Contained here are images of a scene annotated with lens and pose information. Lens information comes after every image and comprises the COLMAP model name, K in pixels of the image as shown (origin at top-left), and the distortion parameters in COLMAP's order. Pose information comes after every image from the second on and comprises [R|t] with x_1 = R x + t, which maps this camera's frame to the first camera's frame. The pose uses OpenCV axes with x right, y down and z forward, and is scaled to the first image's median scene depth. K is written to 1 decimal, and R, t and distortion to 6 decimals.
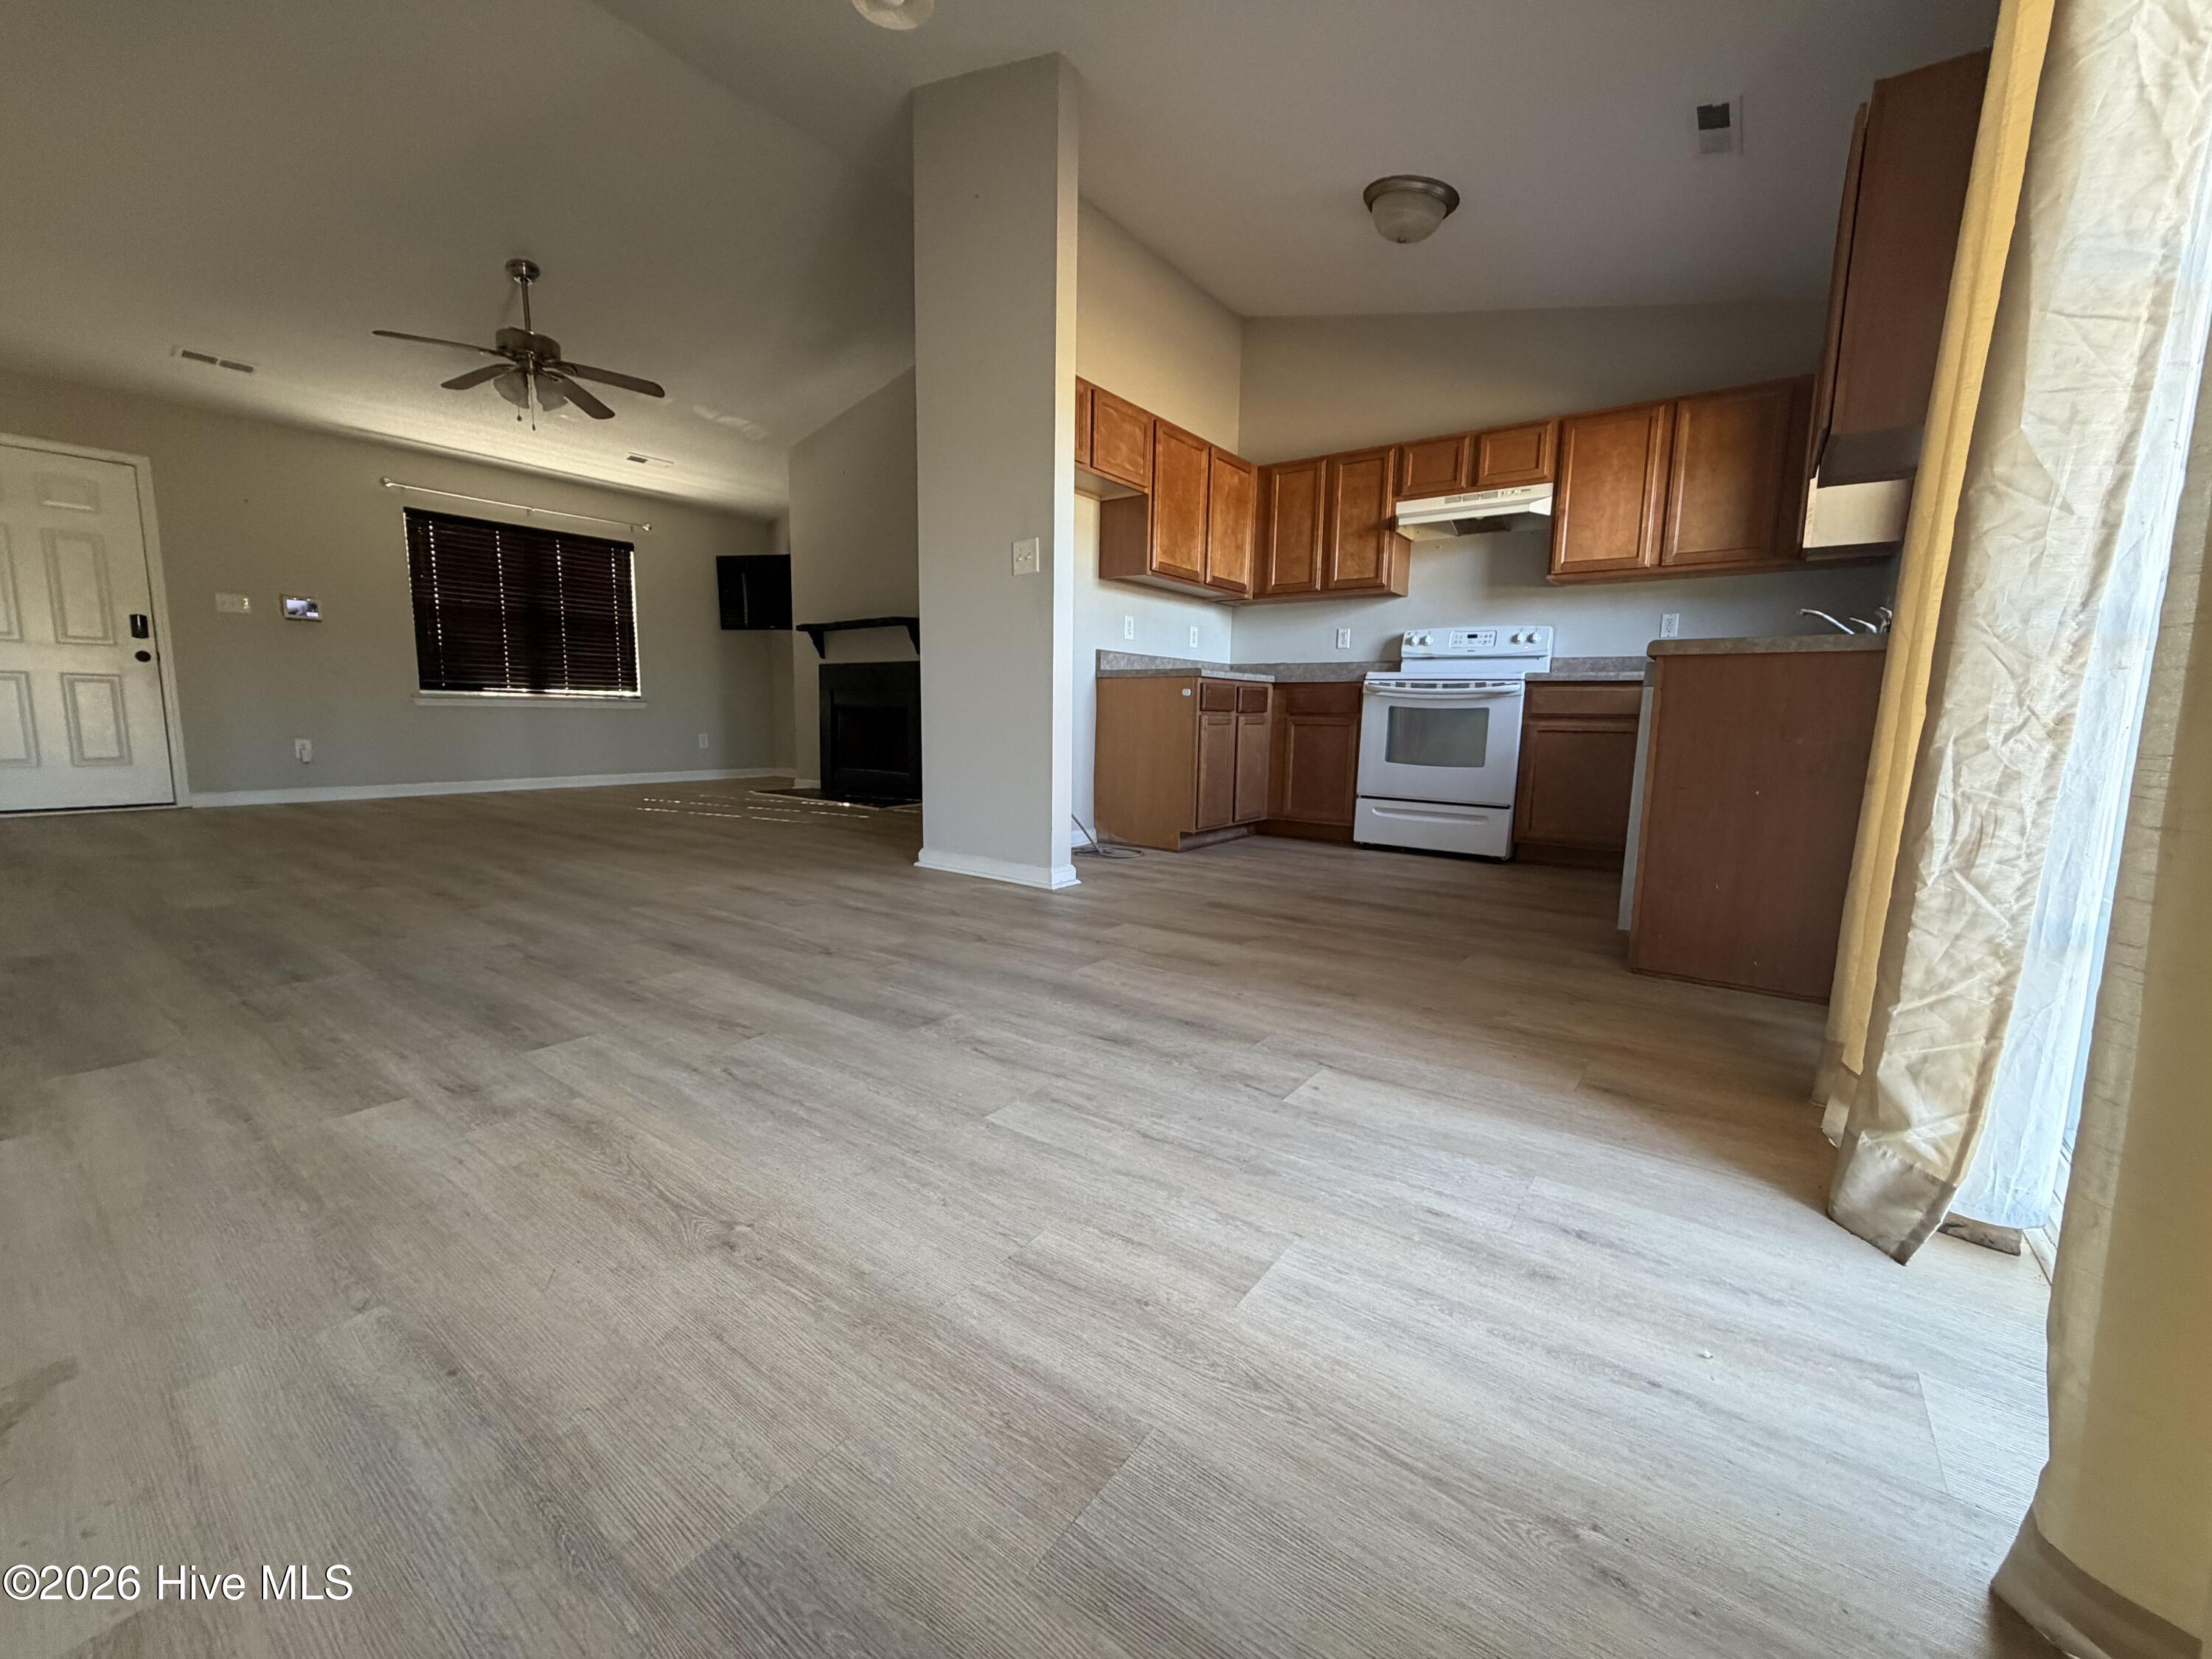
lens RADIAL K [[886.3, 0, 1099.3], [0, 886.3, 831.9], [0, 0, 1]] dist [0.000443, -0.000427]
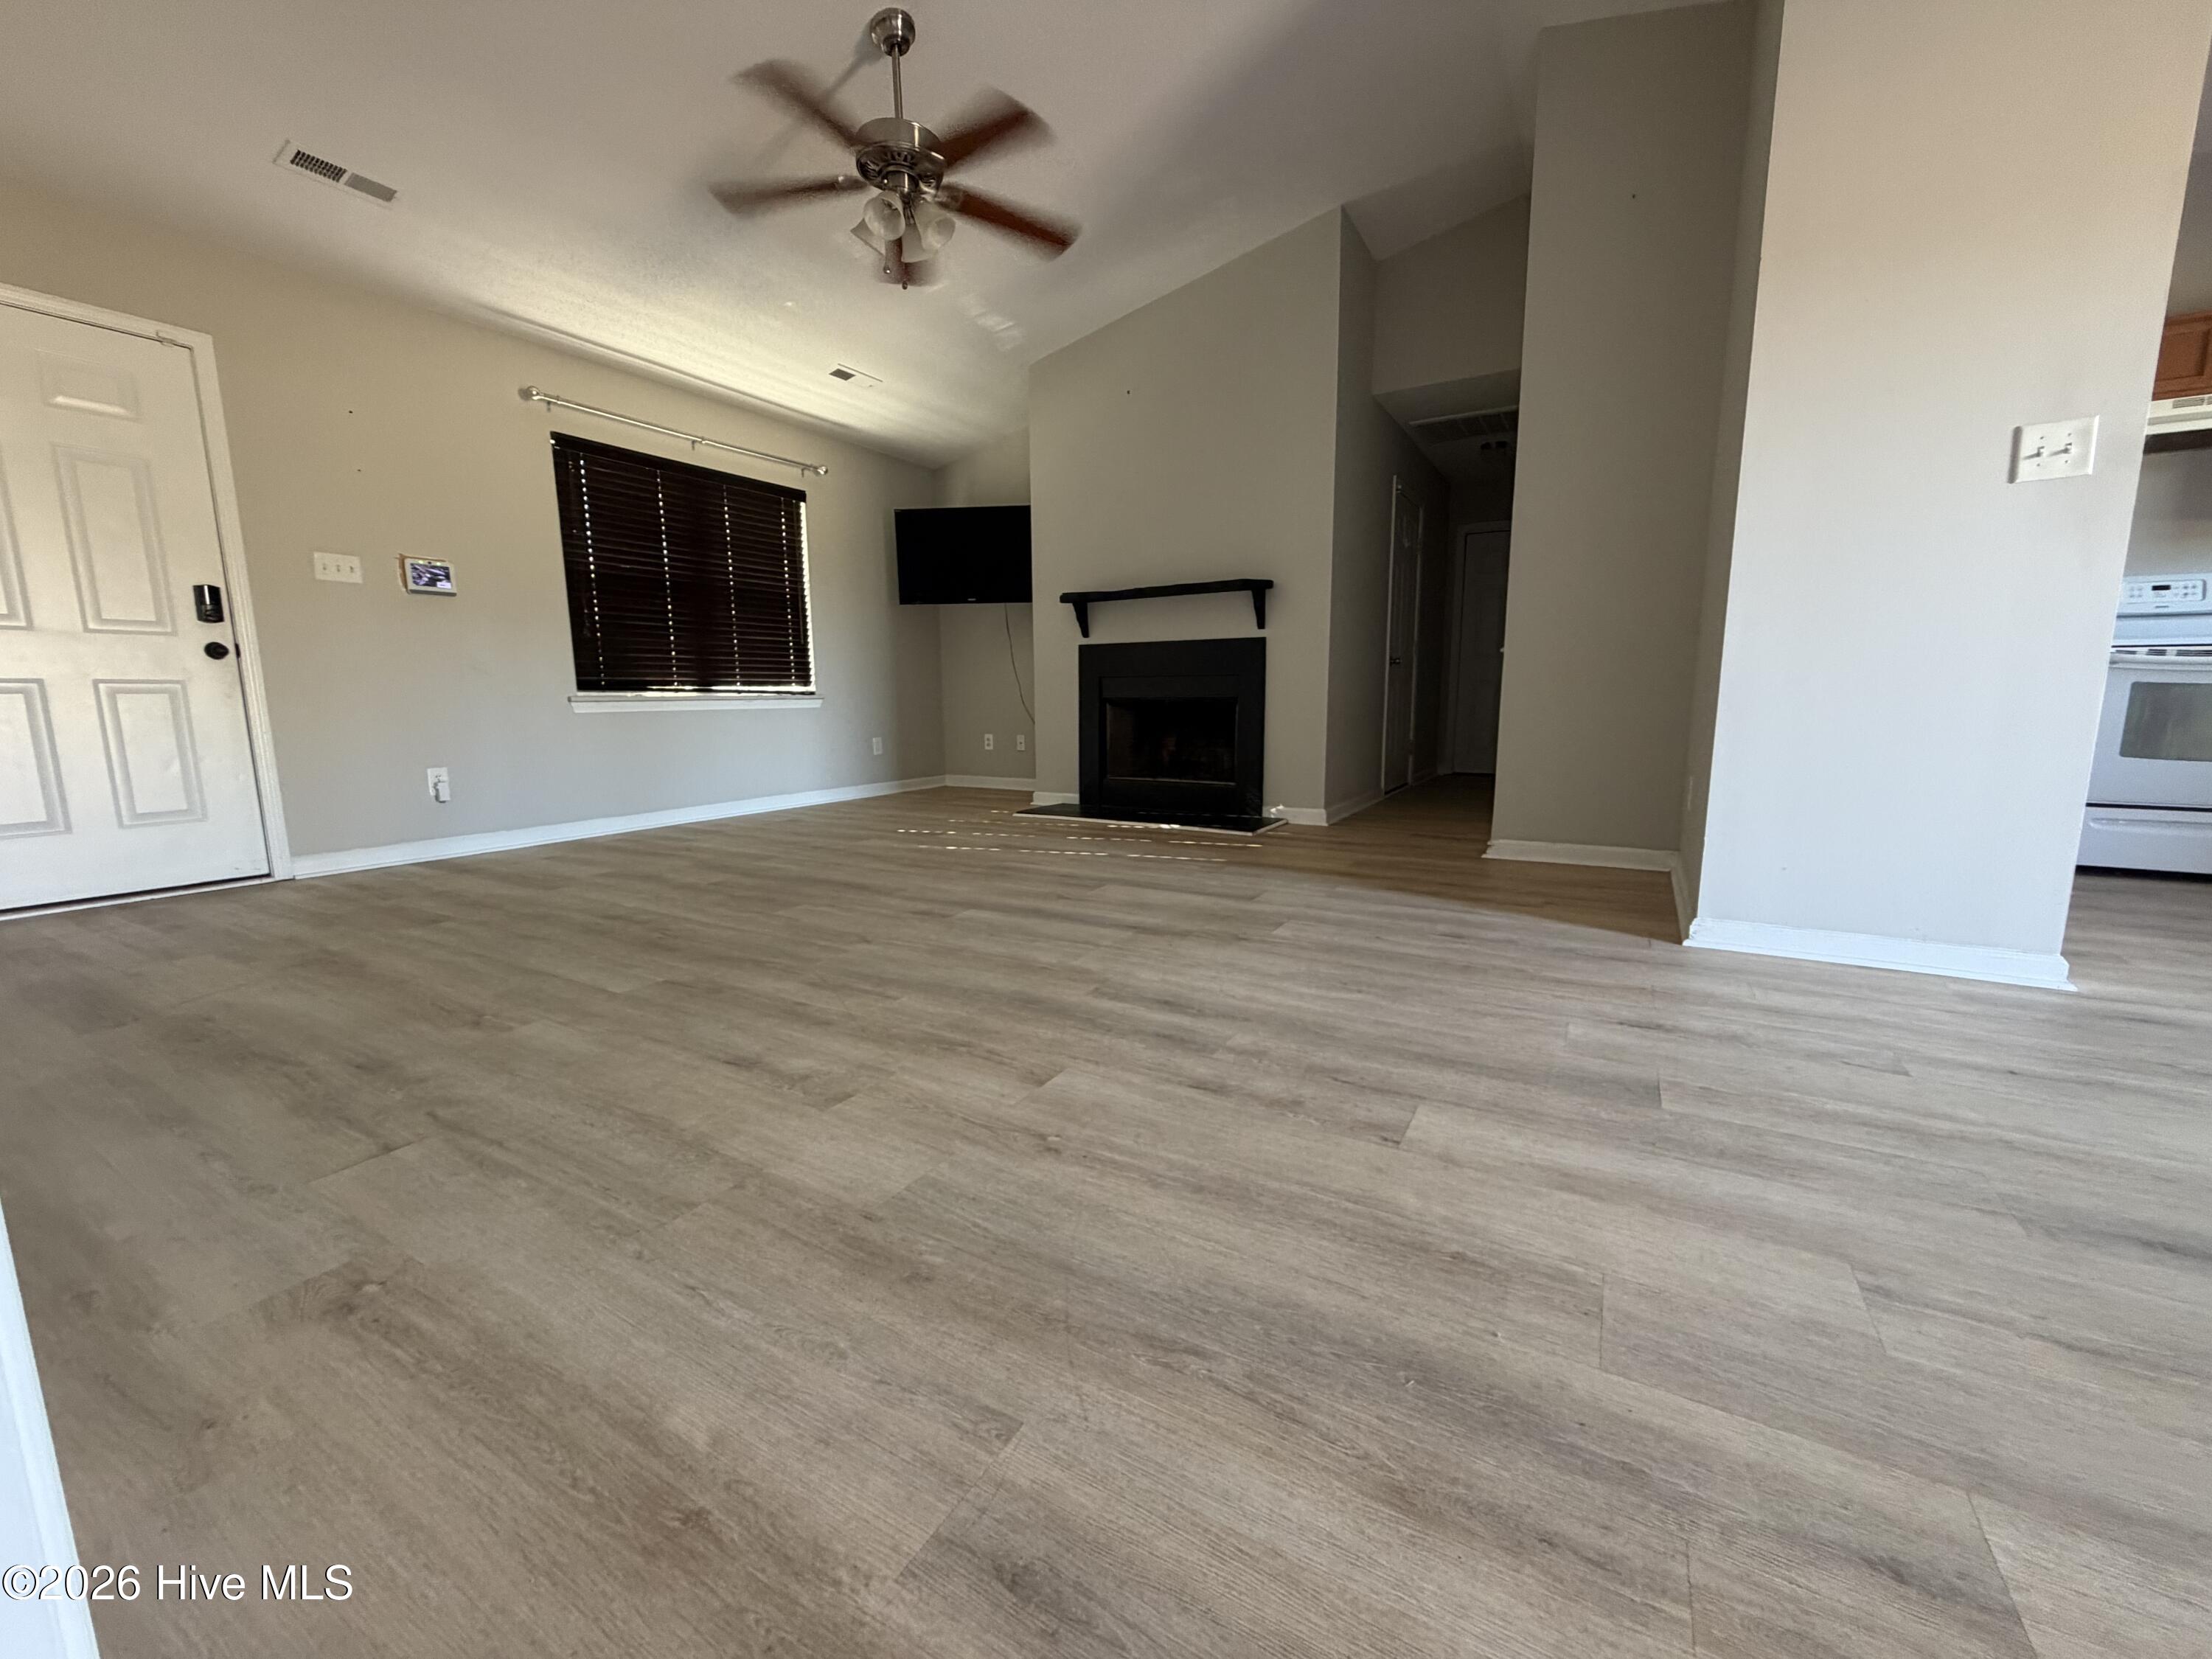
lens RADIAL K [[886.3, 0, 1099.3], [0, 886.3, 831.9], [0, 0, 1]] dist [0.000443, -0.000427]
pose [[0.993934, -0.041372, 0.101897, -0.576871], [0.039175, 0.998957, 0.023470, -0.063747], [-0.102762, -0.019336, 0.994518, 0.328908]]
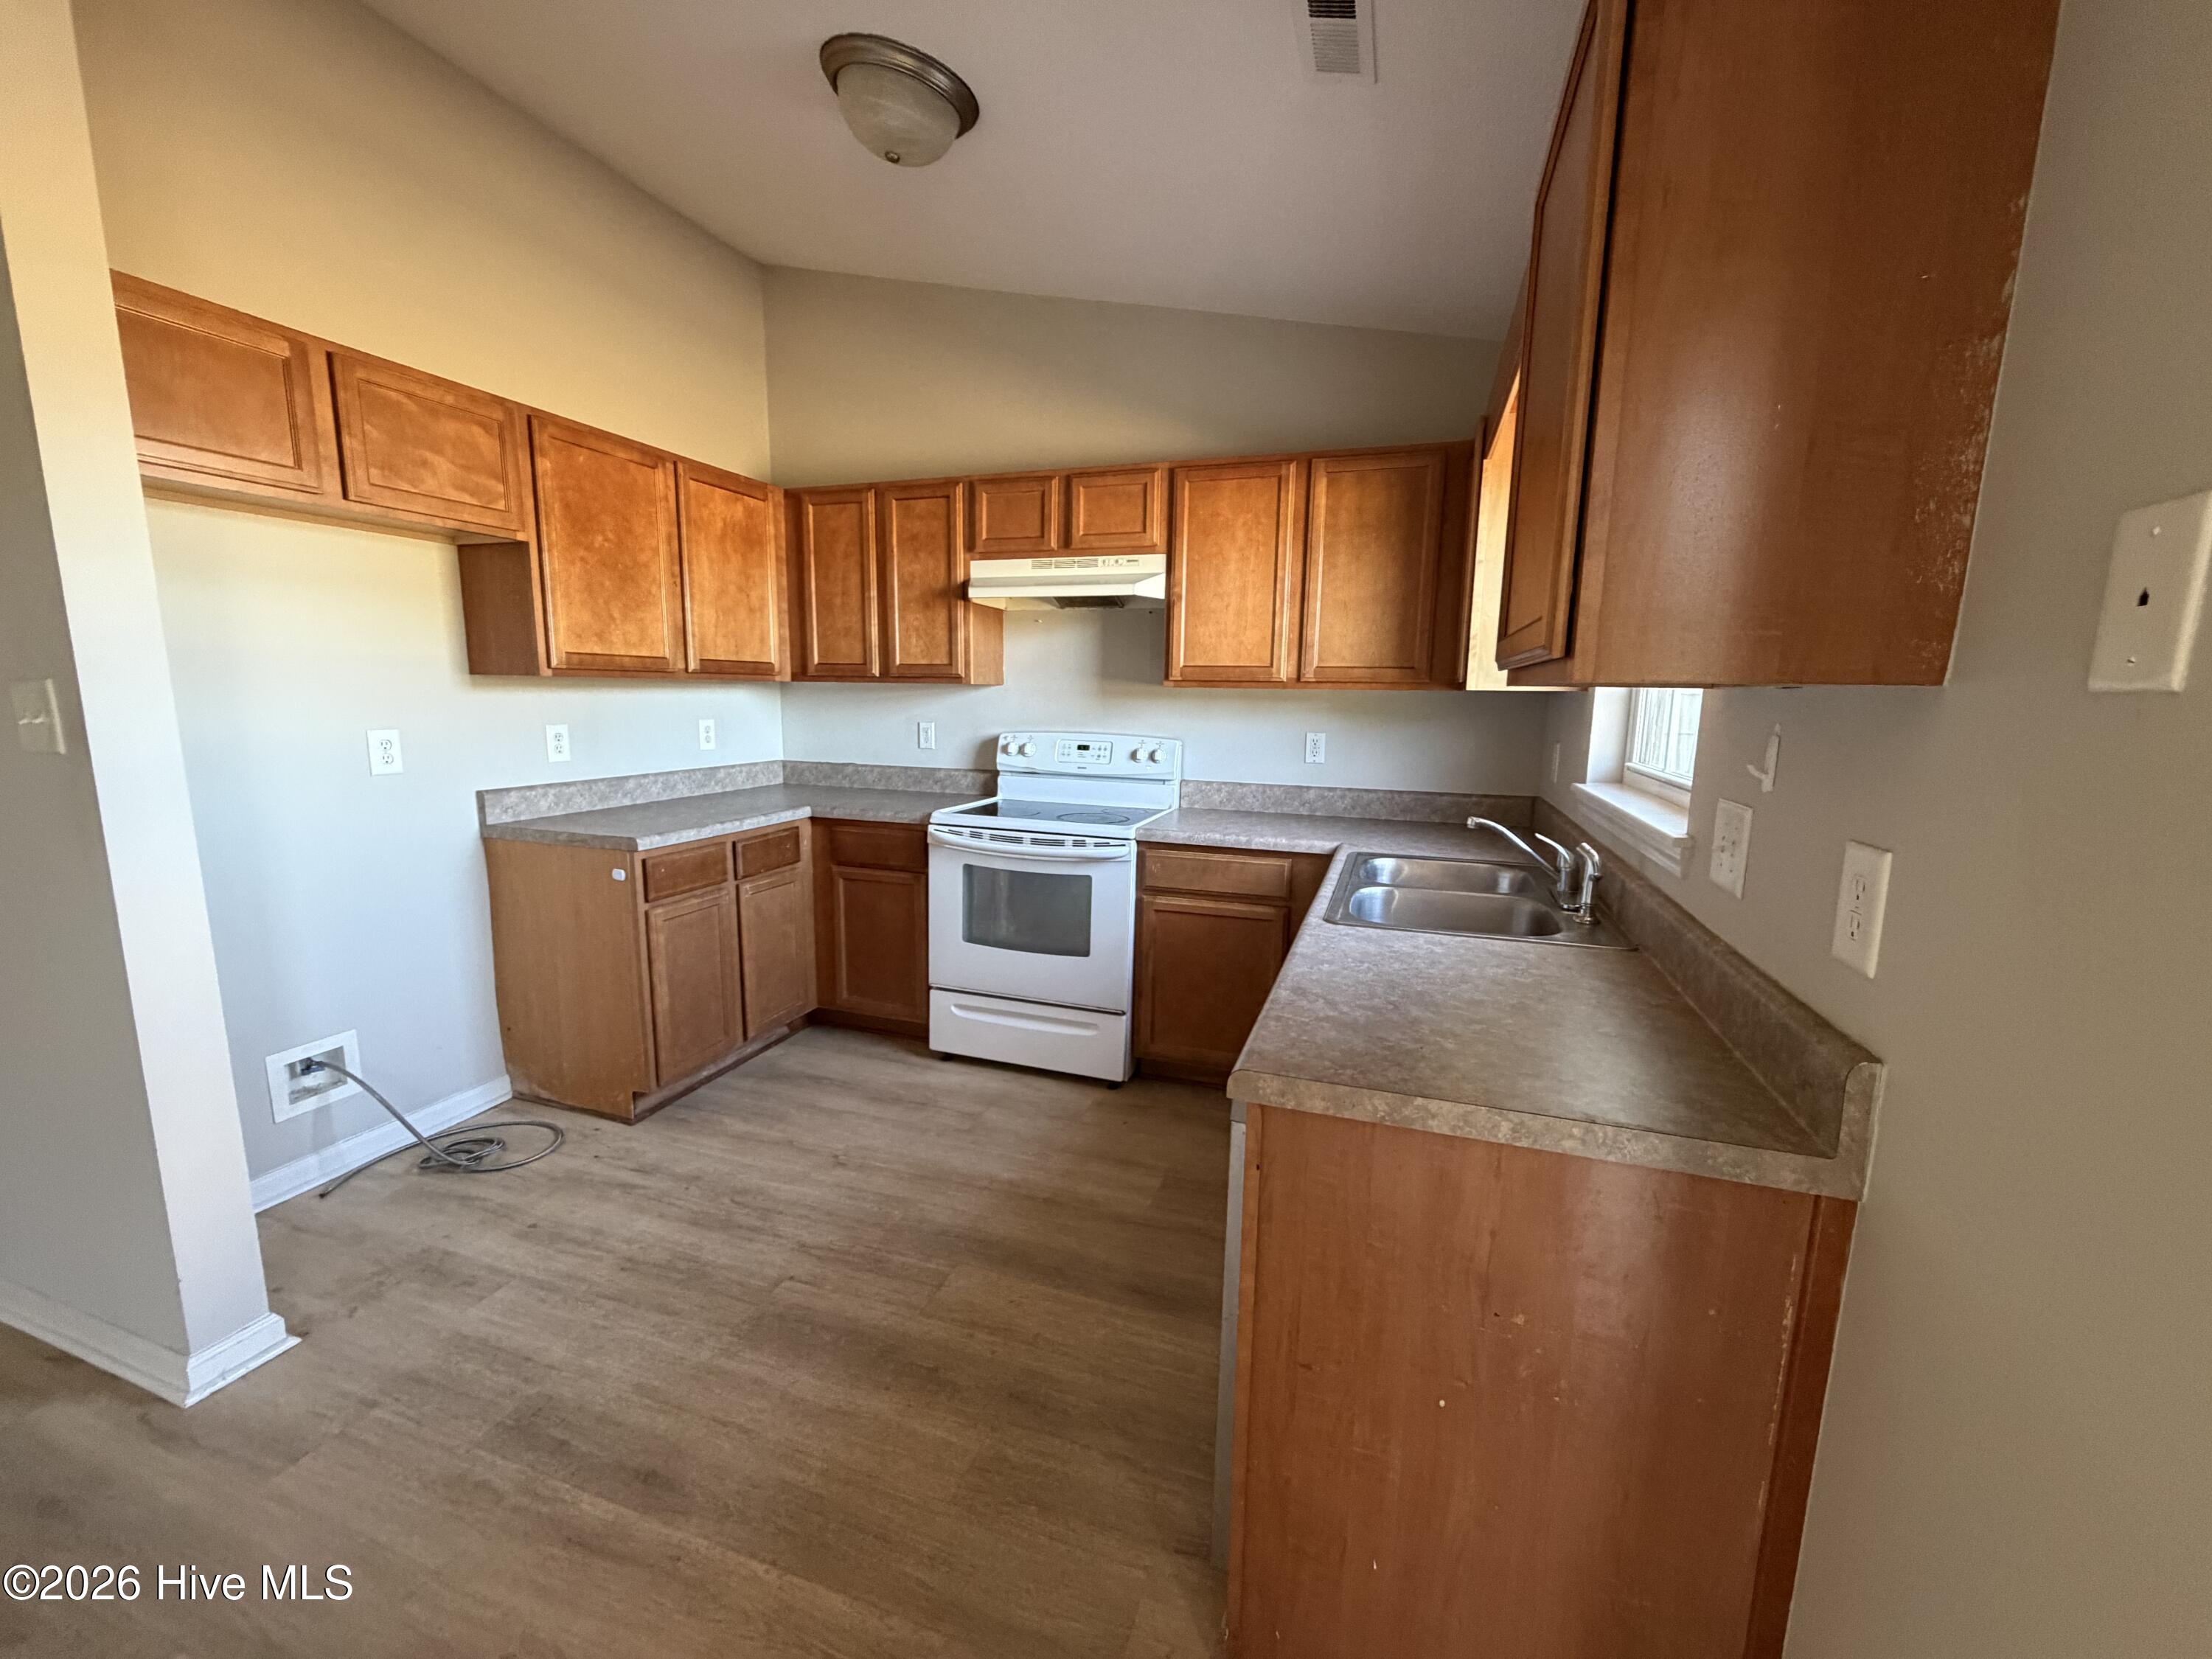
lens RADIAL K [[886.3, 0, 1099.3], [0, 886.3, 831.9], [0, 0, 1]] dist [0.000443, -0.000427]
pose [[0.953982, -0.050826, 0.295523, 0.212641], [0.041886, 0.998455, 0.036510, -0.176869], [-0.296923, -0.022451, 0.954638, 0.291786]]
